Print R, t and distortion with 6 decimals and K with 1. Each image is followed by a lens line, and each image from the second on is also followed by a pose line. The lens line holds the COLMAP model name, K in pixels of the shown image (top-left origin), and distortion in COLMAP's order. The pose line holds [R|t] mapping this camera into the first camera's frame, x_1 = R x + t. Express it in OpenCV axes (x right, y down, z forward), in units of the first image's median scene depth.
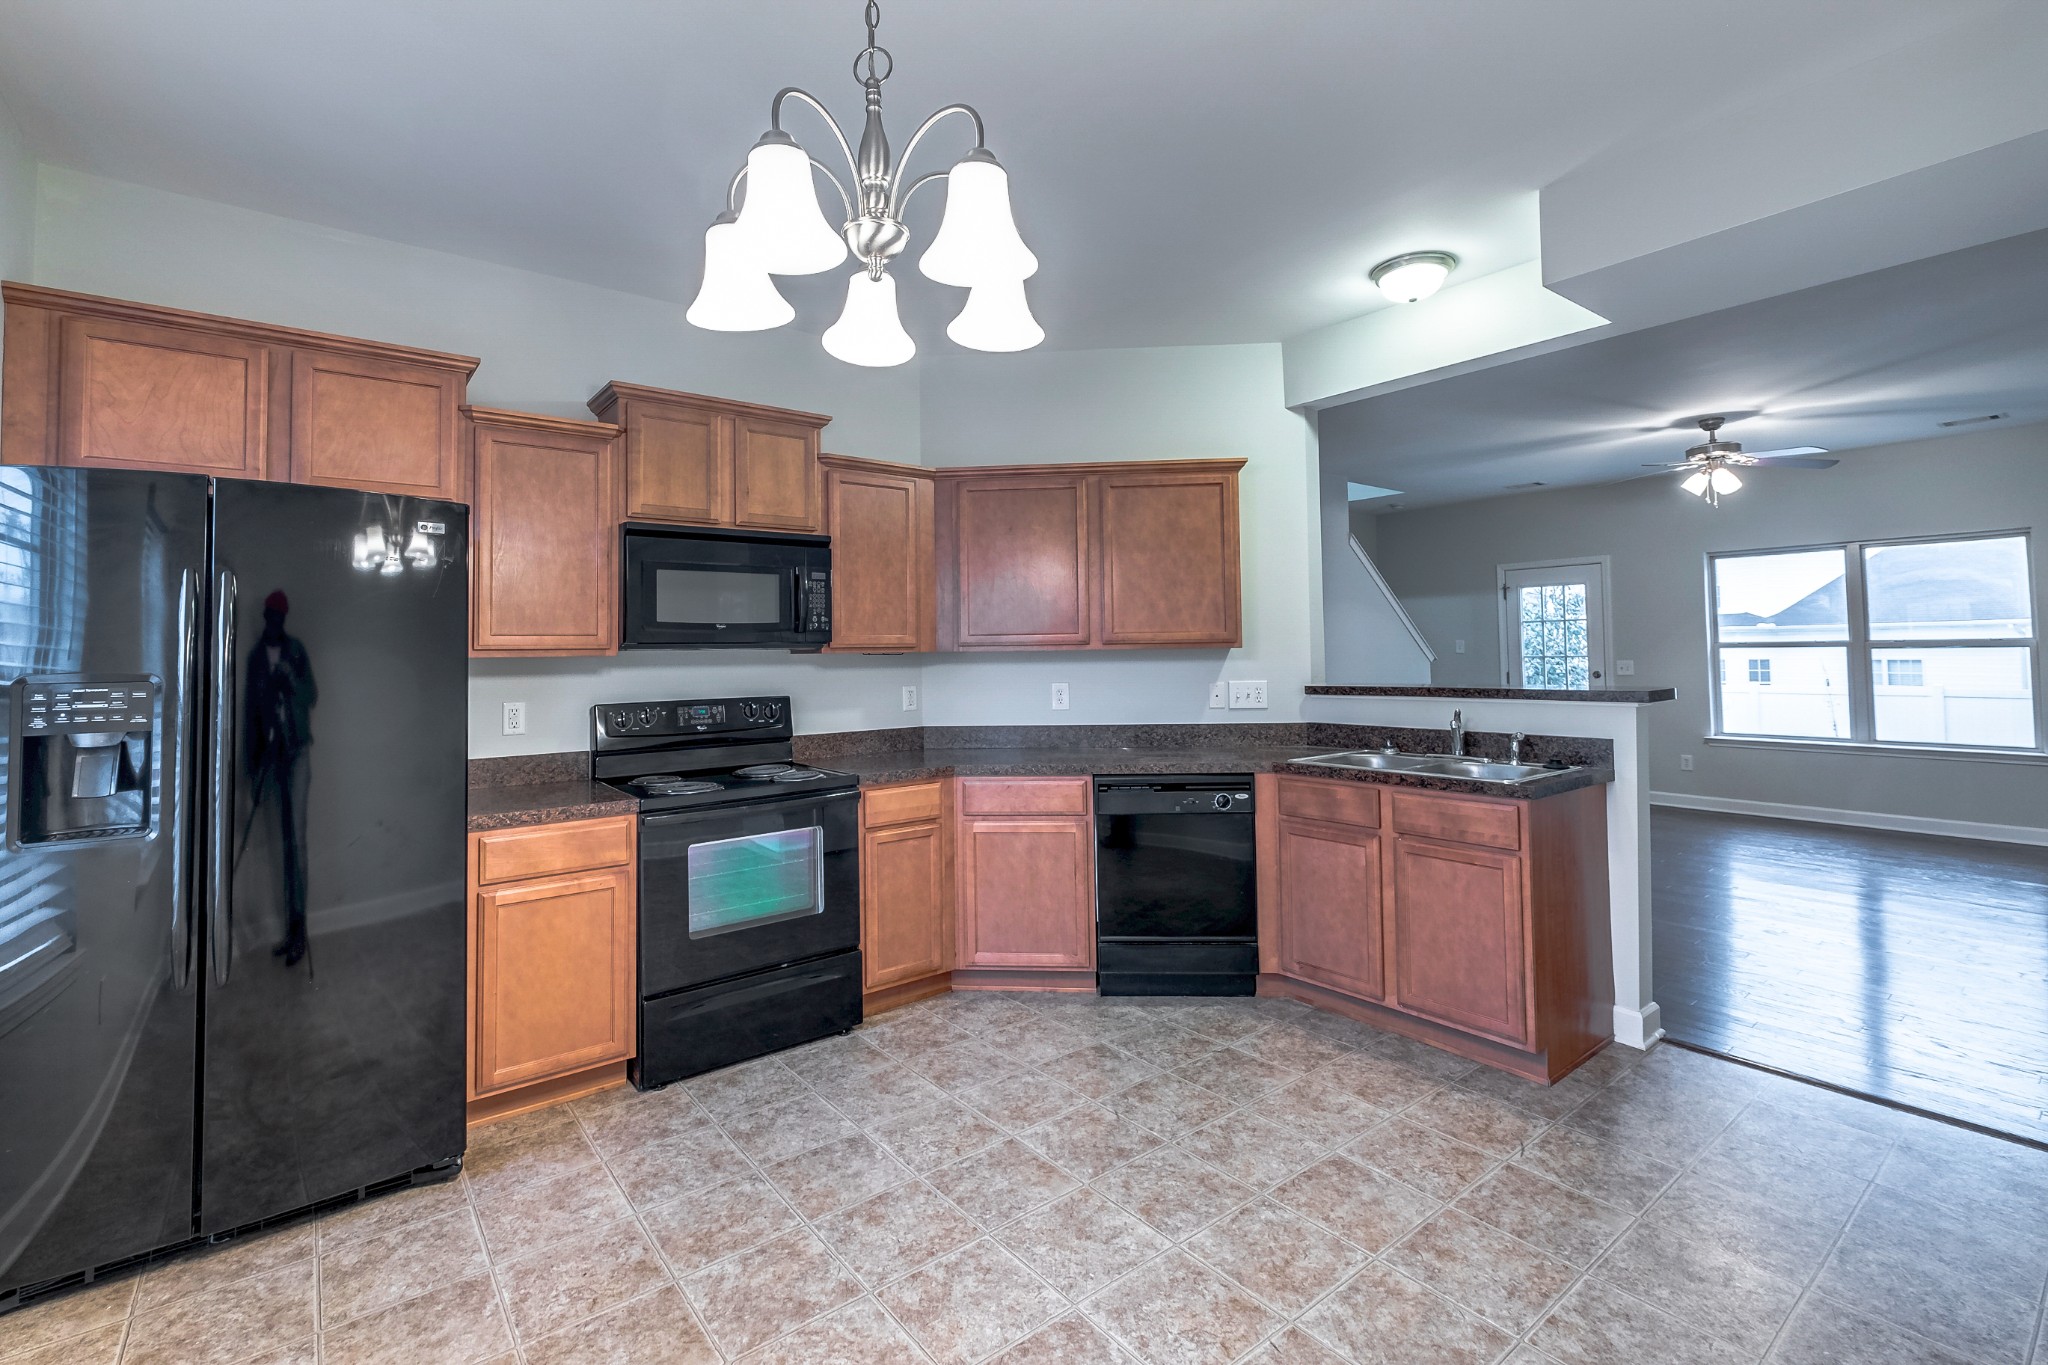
lens RADIAL K [[918.7, 0, 1016.4], [0, 918.7, 621.8], [0, 0, 1]] dist [0.001115, -0.000054]
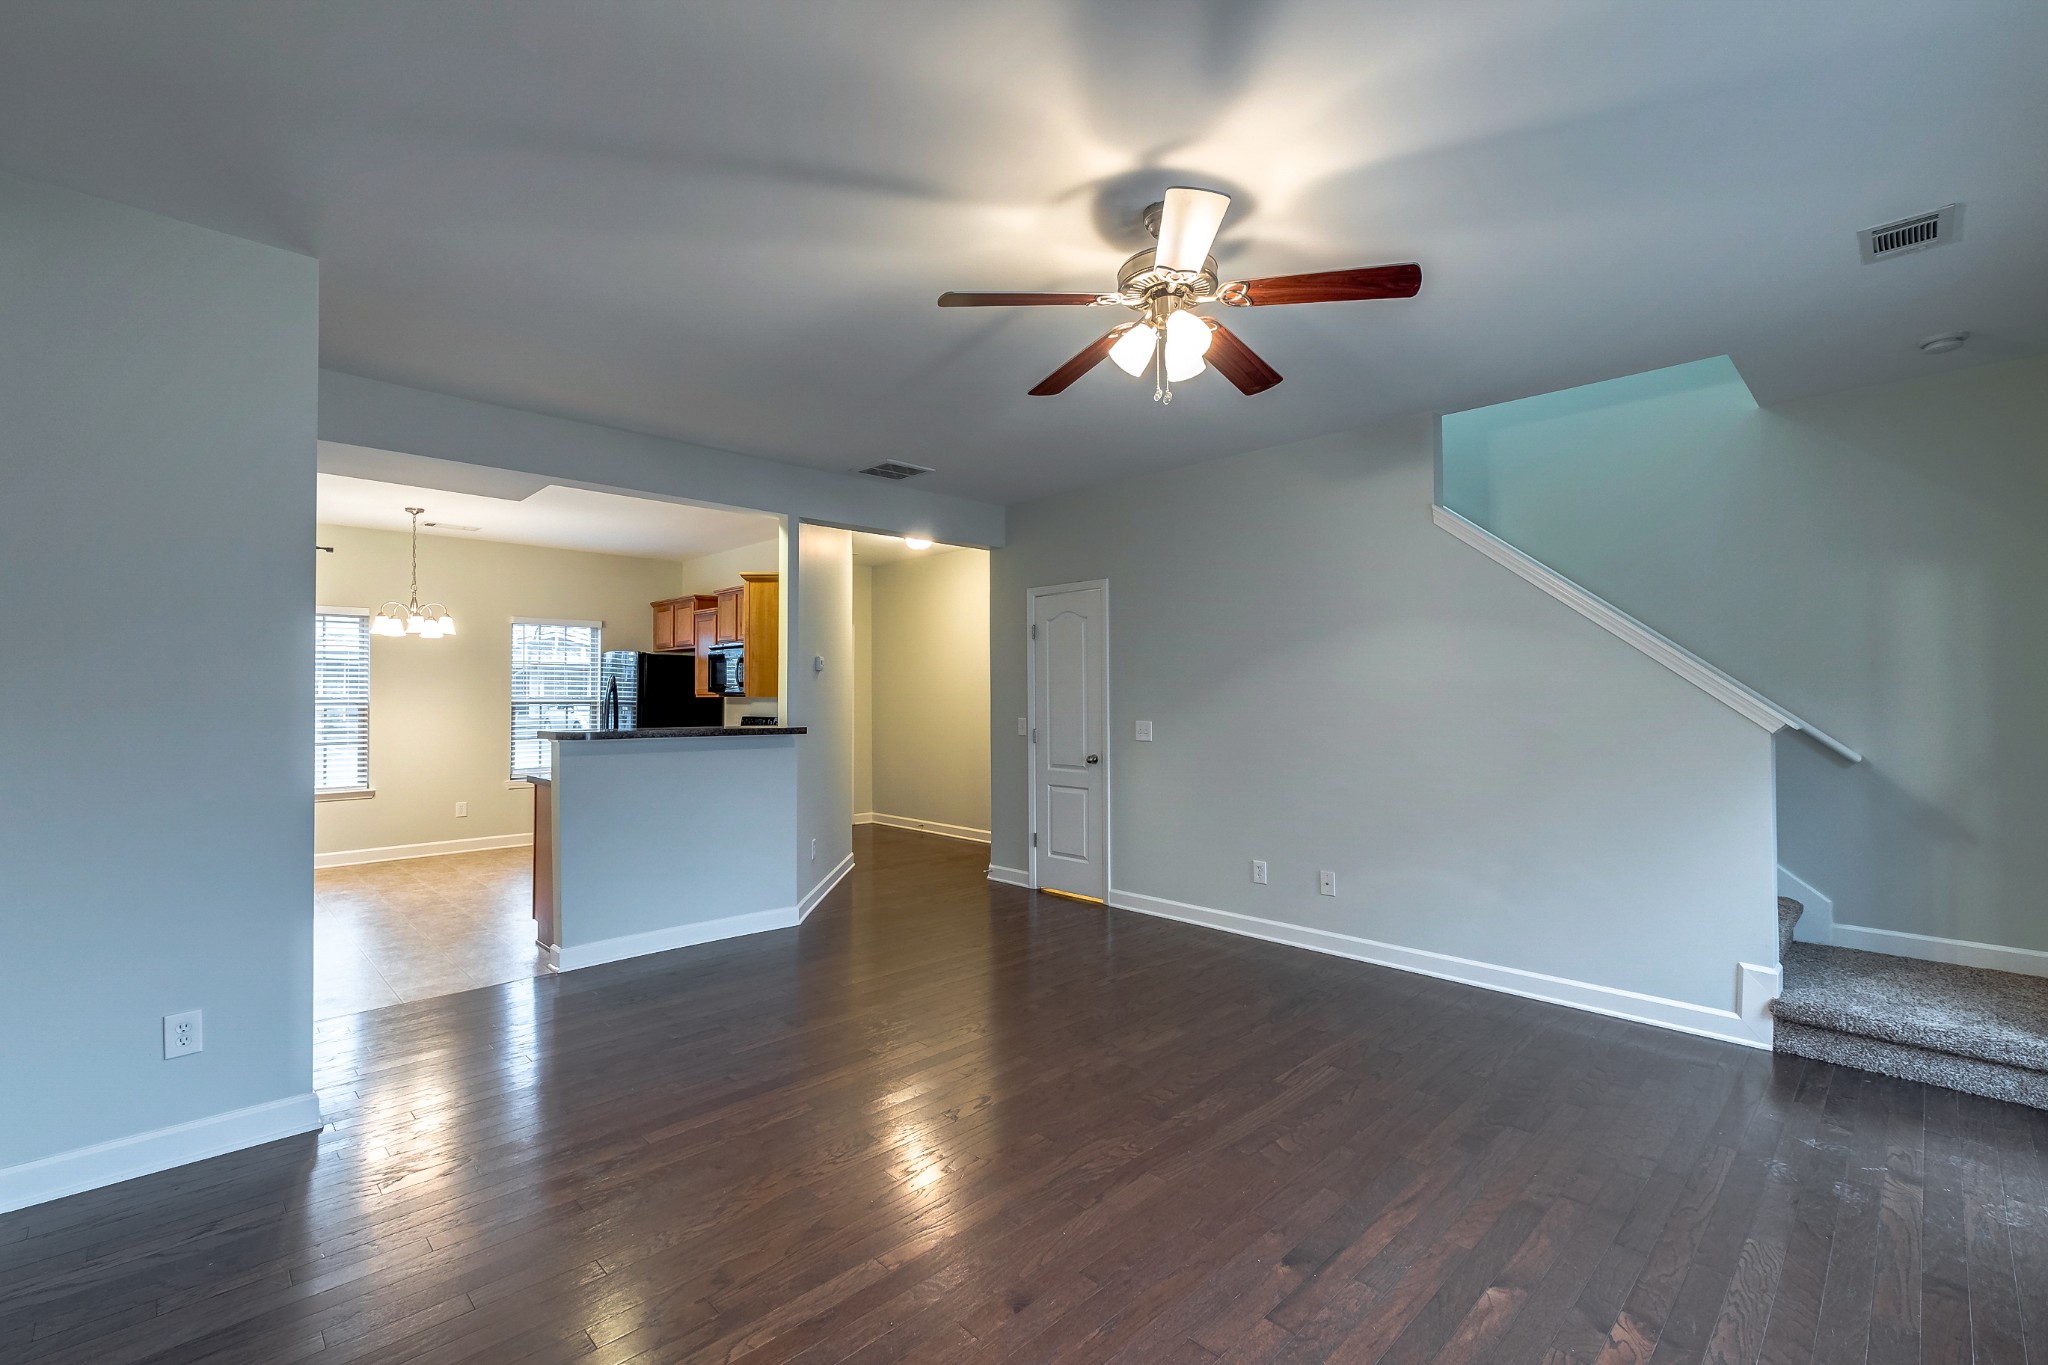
lens RADIAL K [[889.7, 0, 1018.3], [0, 889.7, 683.2], [0, 0, 1]] dist [-0.000870, 0.001248]
pose [[0.108126, -0.000495, -0.994137, 1.887452], [0.032843, 0.999456, 0.003074, 0.016309], [0.993595, -0.032983, 0.108083, 1.385140]]
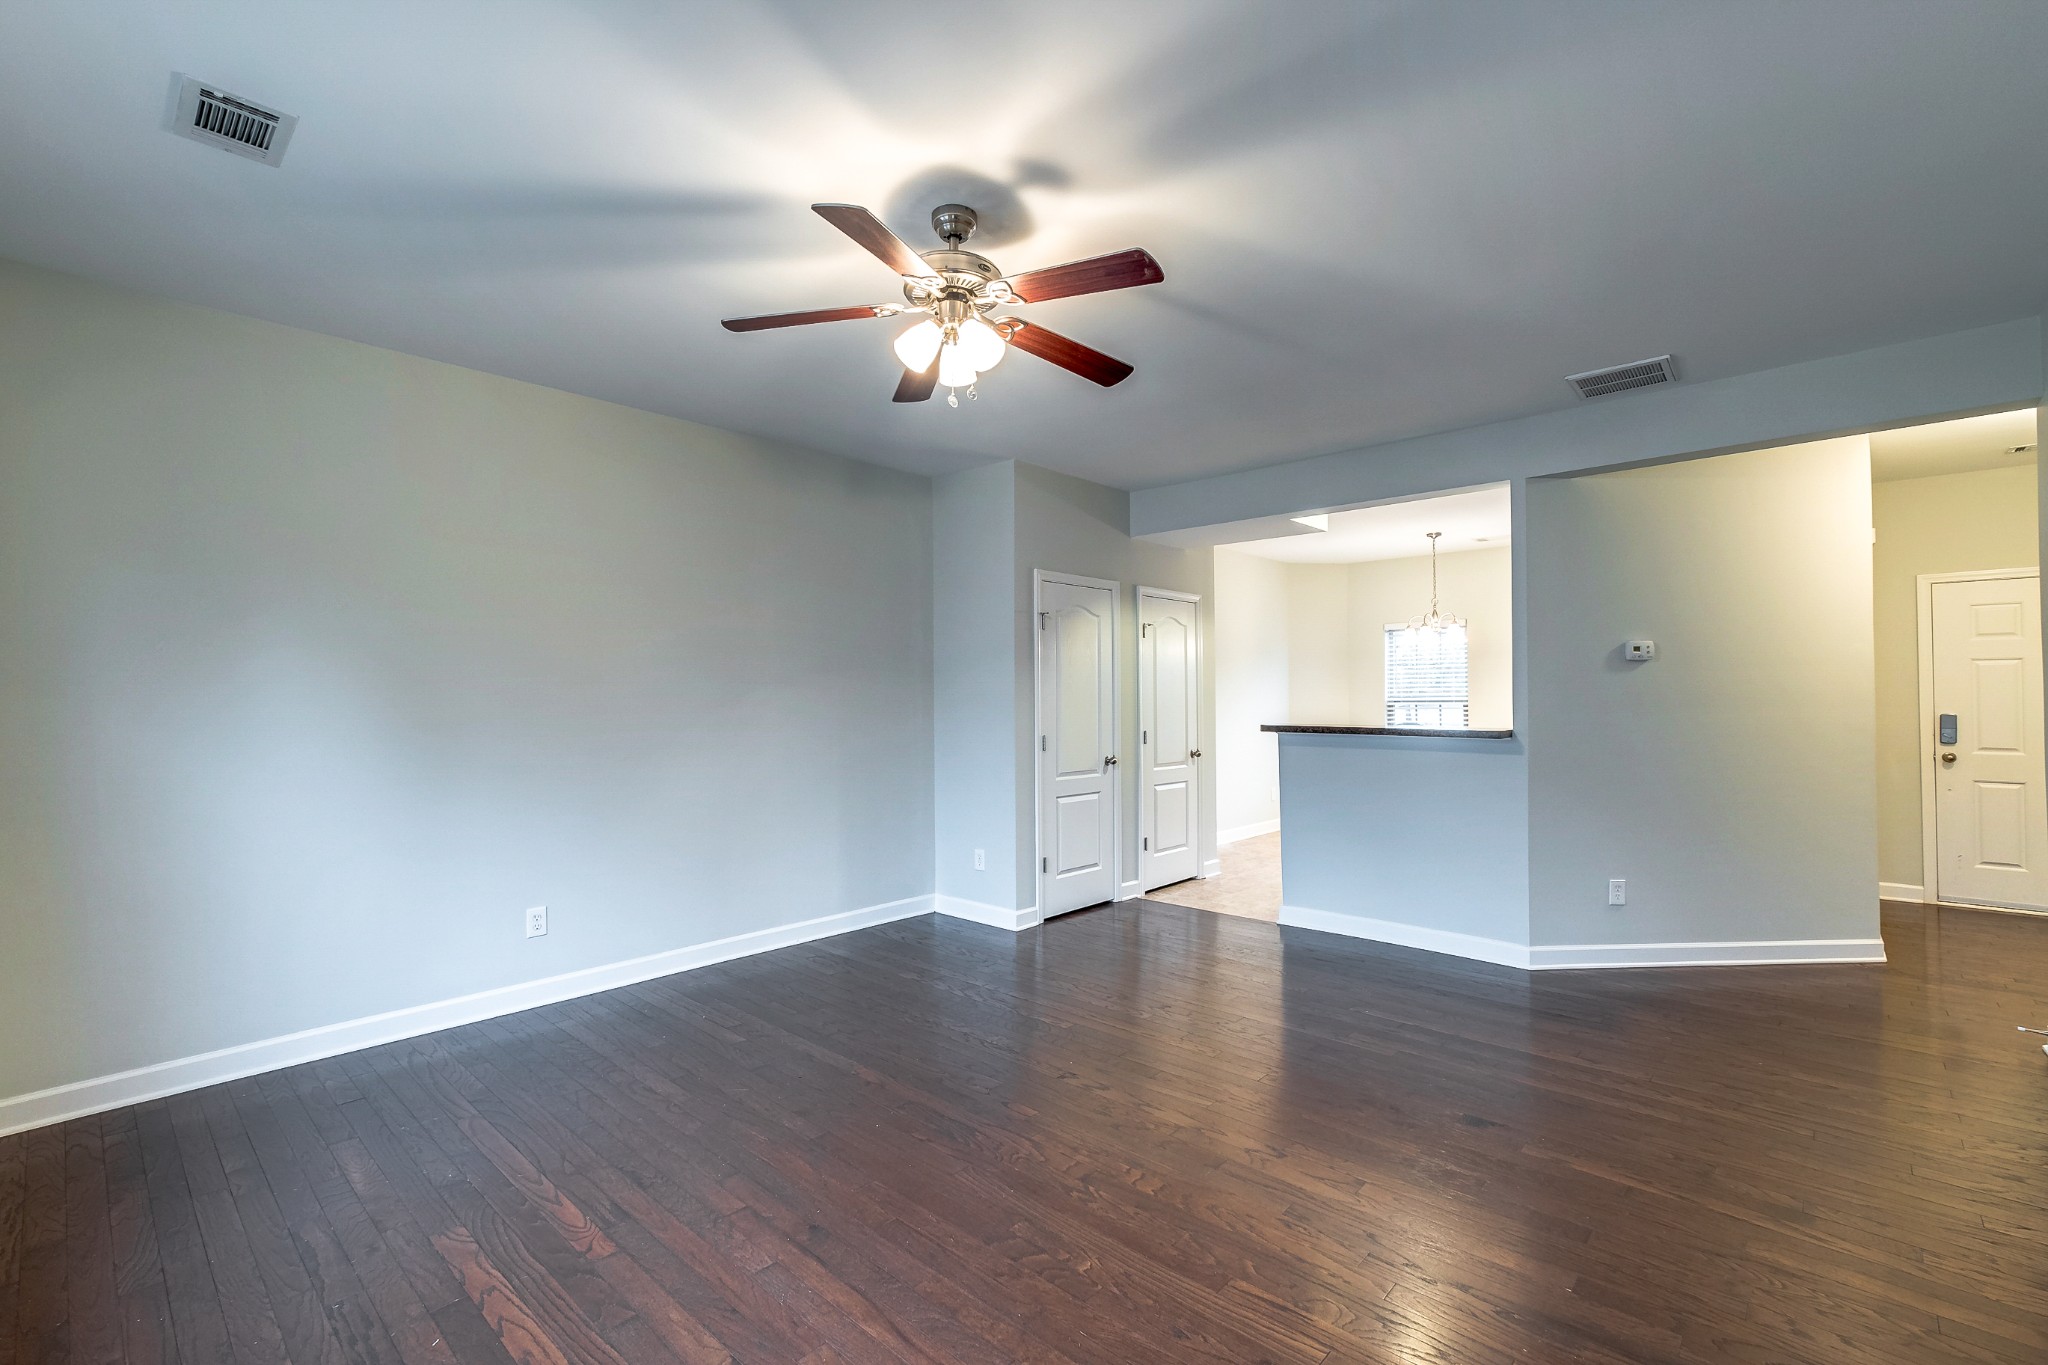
lens RADIAL K [[889.7, 0, 1018.3], [0, 889.7, 683.2], [0, 0, 1]] dist [-0.000870, 0.001248]
pose [[-0.986326, 0.016418, -0.163985, 1.273269], [0.024493, 0.998578, -0.047343, 0.056034], [0.162975, -0.050712, -0.985326, 2.278072]]
